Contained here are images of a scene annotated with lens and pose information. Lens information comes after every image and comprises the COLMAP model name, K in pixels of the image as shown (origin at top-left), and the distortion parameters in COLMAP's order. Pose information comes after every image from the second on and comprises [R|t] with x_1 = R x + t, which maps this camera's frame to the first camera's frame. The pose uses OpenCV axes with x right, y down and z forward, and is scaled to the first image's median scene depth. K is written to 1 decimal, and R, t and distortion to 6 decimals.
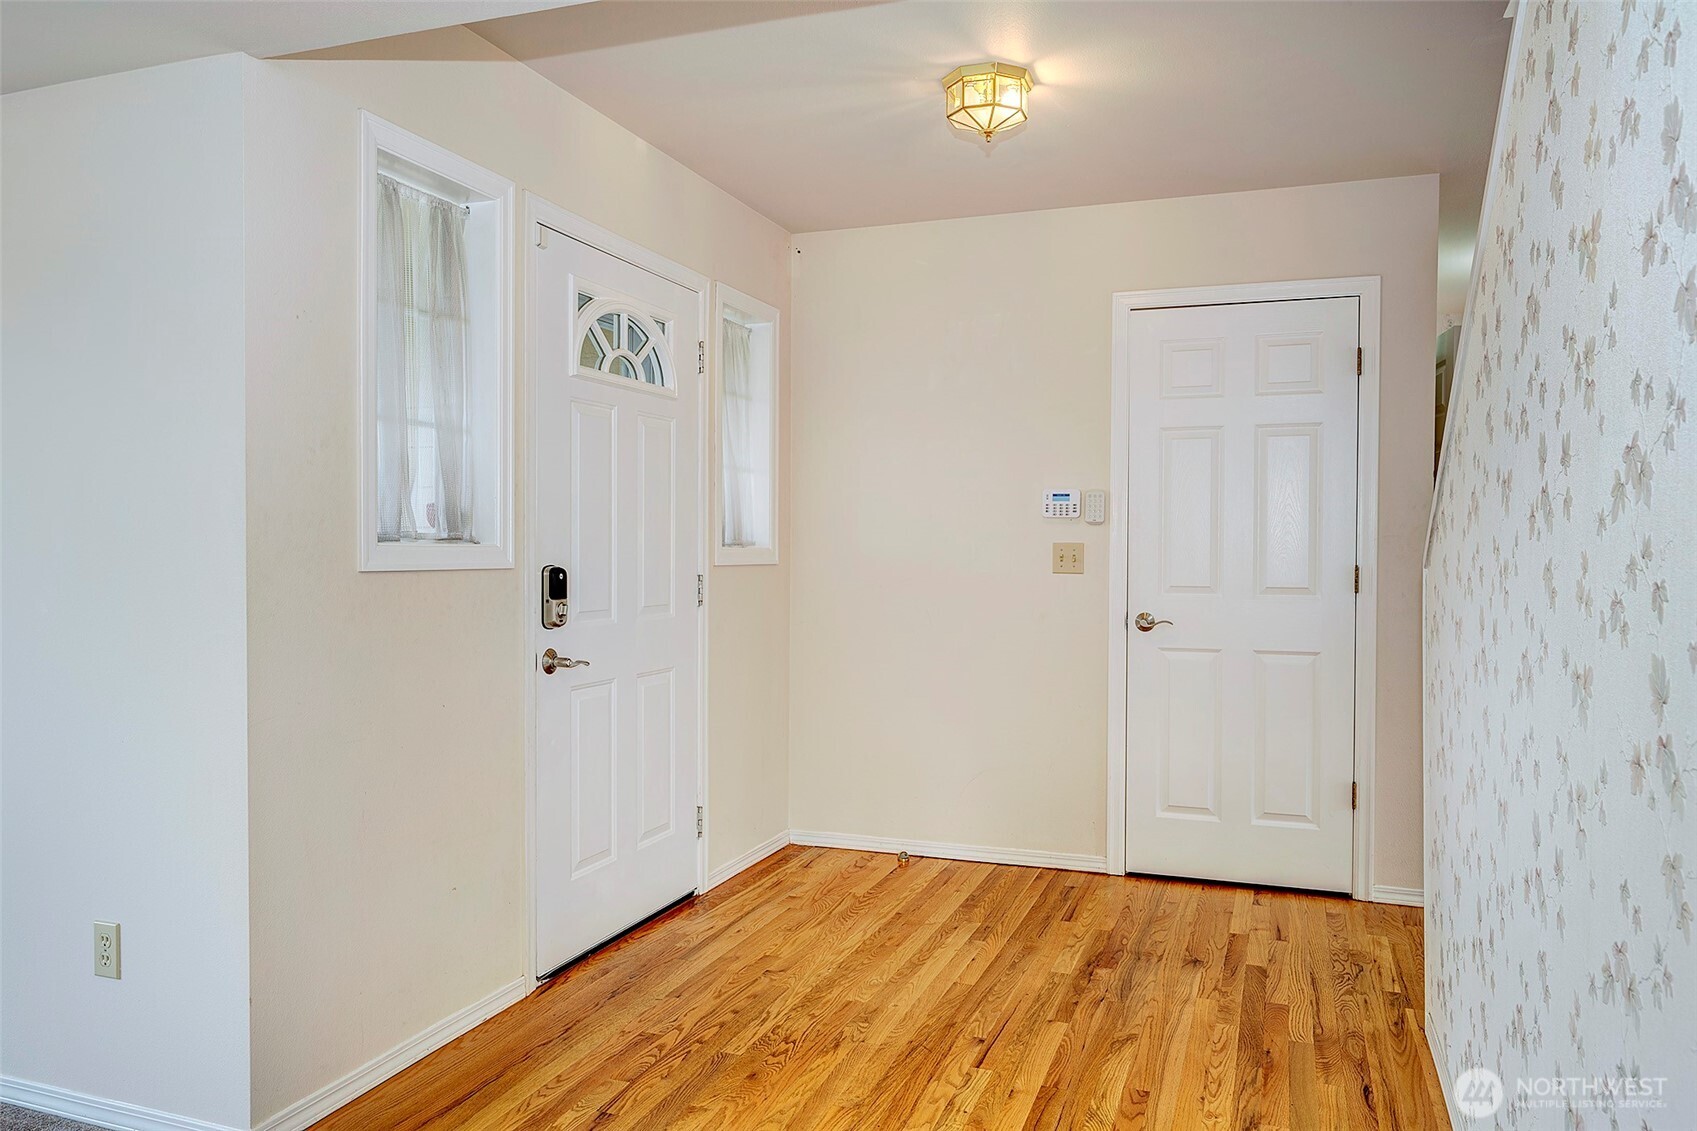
lens RADIAL K [[1166.3, 0, 848.5], [0, 1166.3, 565.5], [0, 0, 1]] dist [0.004307, 0.001587]
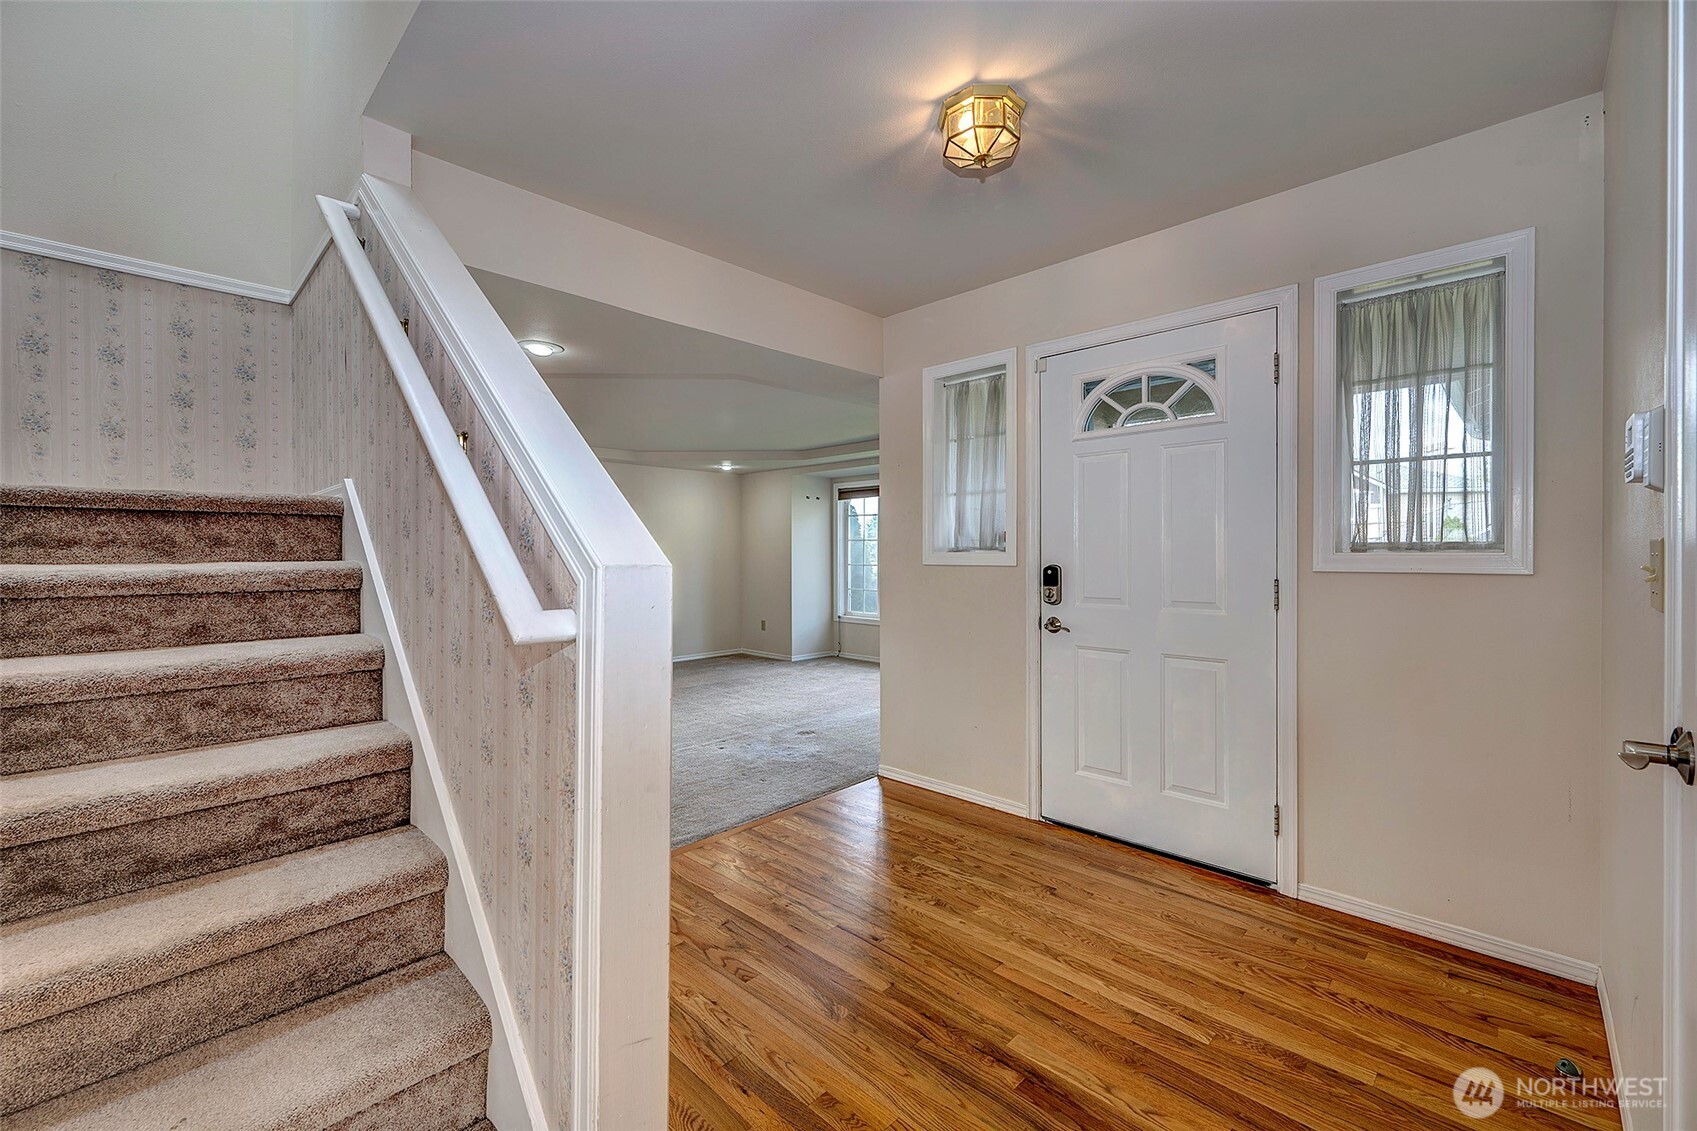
lens RADIAL K [[679.6, 0, 848.5], [0, 679.6, 565.5], [0, 0, 1]] dist [-0.001999, -0.000162]
pose [[-0.393796, 0.010861, -0.919134, 0.687582], [-0.012501, 0.999774, 0.017170, -0.011798], [0.919113, 0.018252, -0.393571, 1.074719]]
